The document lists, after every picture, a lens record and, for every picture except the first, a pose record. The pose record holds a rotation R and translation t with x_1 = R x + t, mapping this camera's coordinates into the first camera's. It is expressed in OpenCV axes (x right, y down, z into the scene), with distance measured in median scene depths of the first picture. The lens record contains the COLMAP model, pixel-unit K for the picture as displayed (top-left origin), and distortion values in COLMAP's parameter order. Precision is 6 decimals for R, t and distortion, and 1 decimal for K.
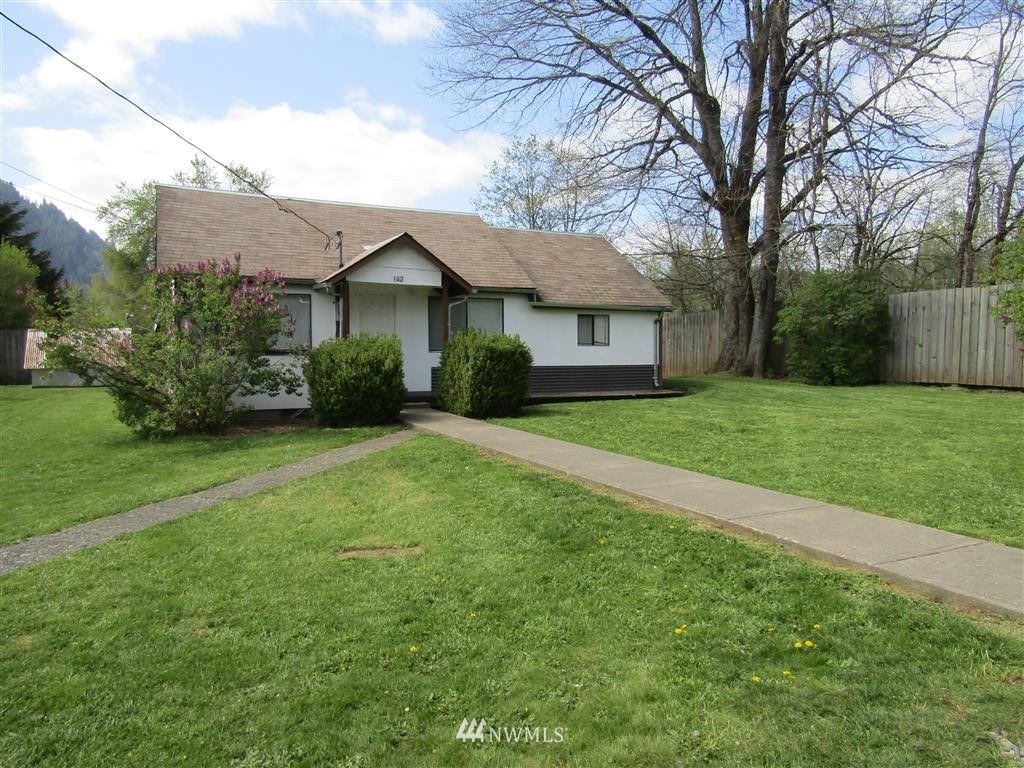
lens RADIAL K [[719.2, 0, 512.8], [0, 719.2, 381.2], [0, 0, 1]] dist [-0.023982, 0.016786]
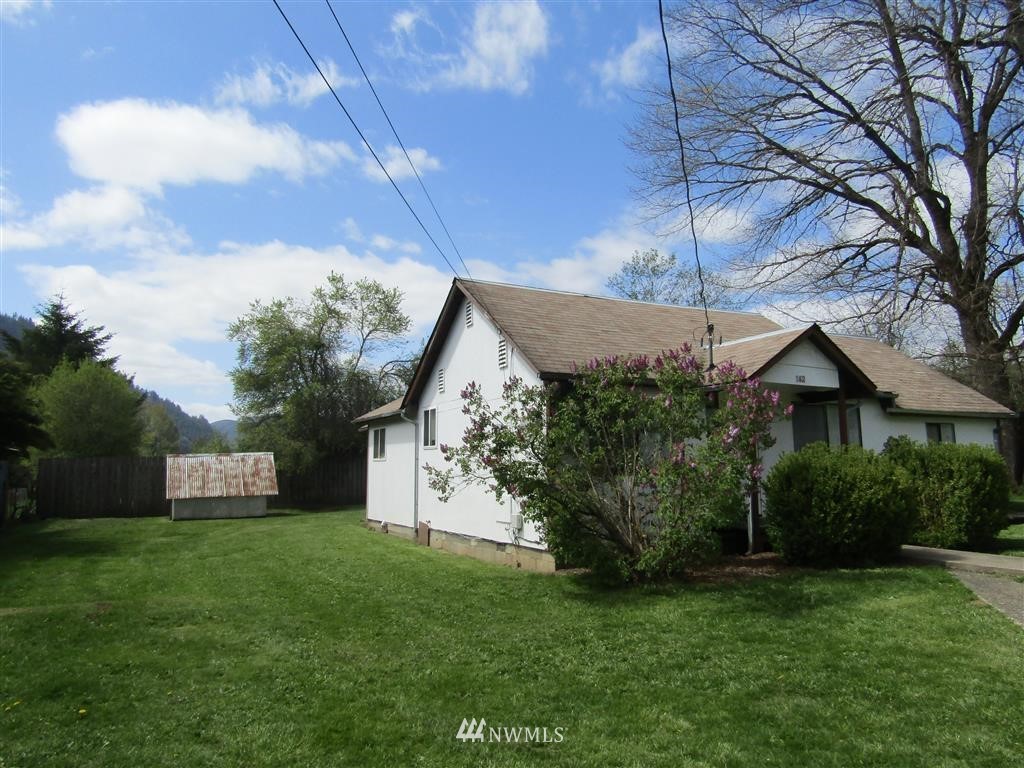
lens RADIAL K [[714.9, 0, 514.4], [0, 714.9, 386.8], [0, 0, 1]] dist [-0.002999, 0.001356]
pose [[0.999888, -0.014697, -0.002939, -0.351690], [0.014013, 0.986249, -0.164671, -0.002461], [0.005319, 0.164612, 0.986344, 0.139322]]
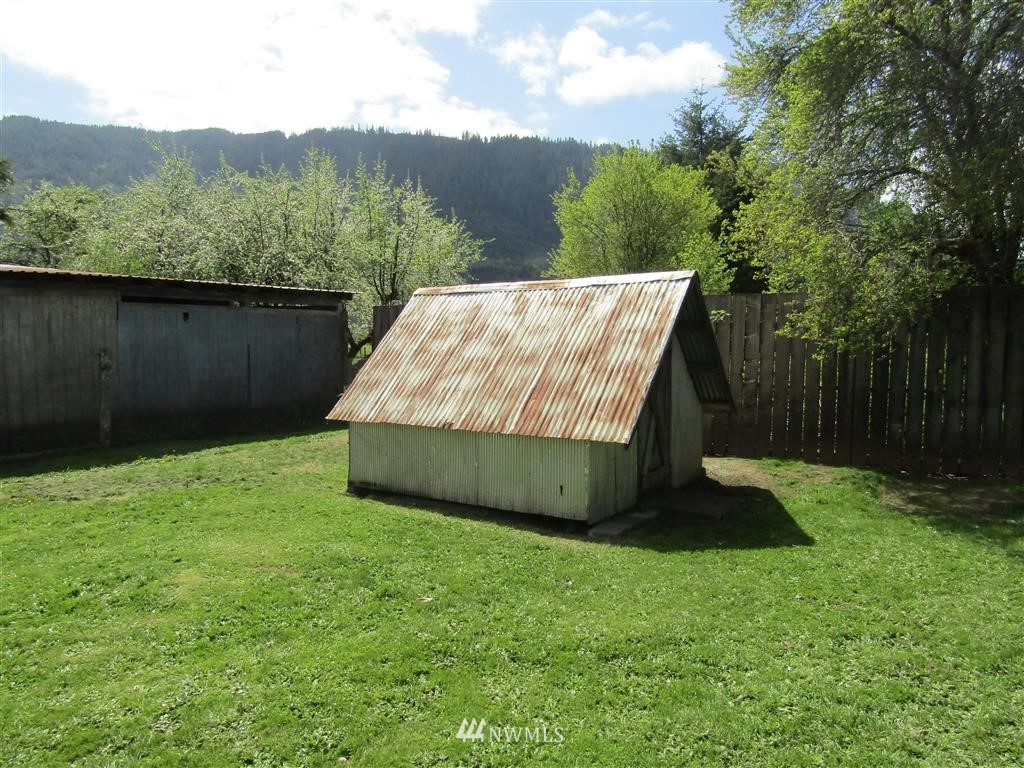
lens RADIAL K [[719.2, 0, 512.8], [0, 719.2, 381.2], [0, 0, 1]] dist [-0.023982, 0.016786]
pose [[0.488721, 0.062632, -0.870189, -0.561167], [-0.052136, 0.997734, 0.042531, -0.071124], [0.870881, 0.024583, 0.490879, 1.339359]]
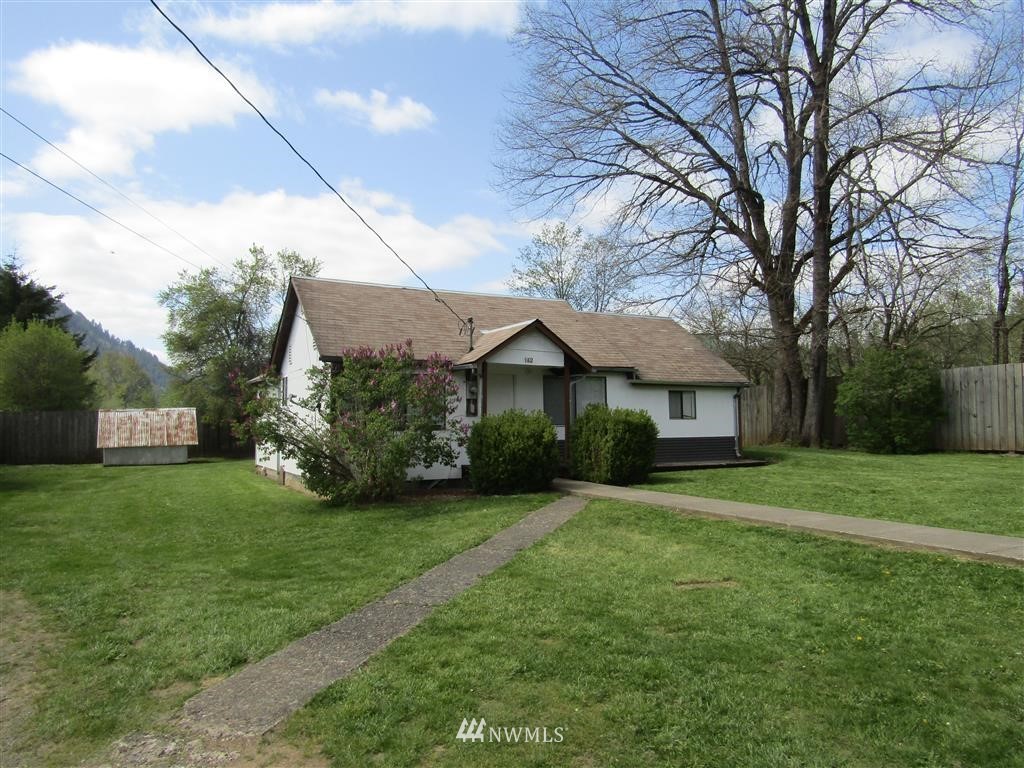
lens RADIAL K [[719.2, 0, 512.8], [0, 719.2, 381.2], [0, 0, 1]] dist [-0.023982, 0.016786]
pose [[0.999738, -0.008621, 0.021182, -0.150571], [0.010824, 0.994288, -0.106177, 0.005032], [-0.020145, 0.106379, 0.994122, -0.069930]]
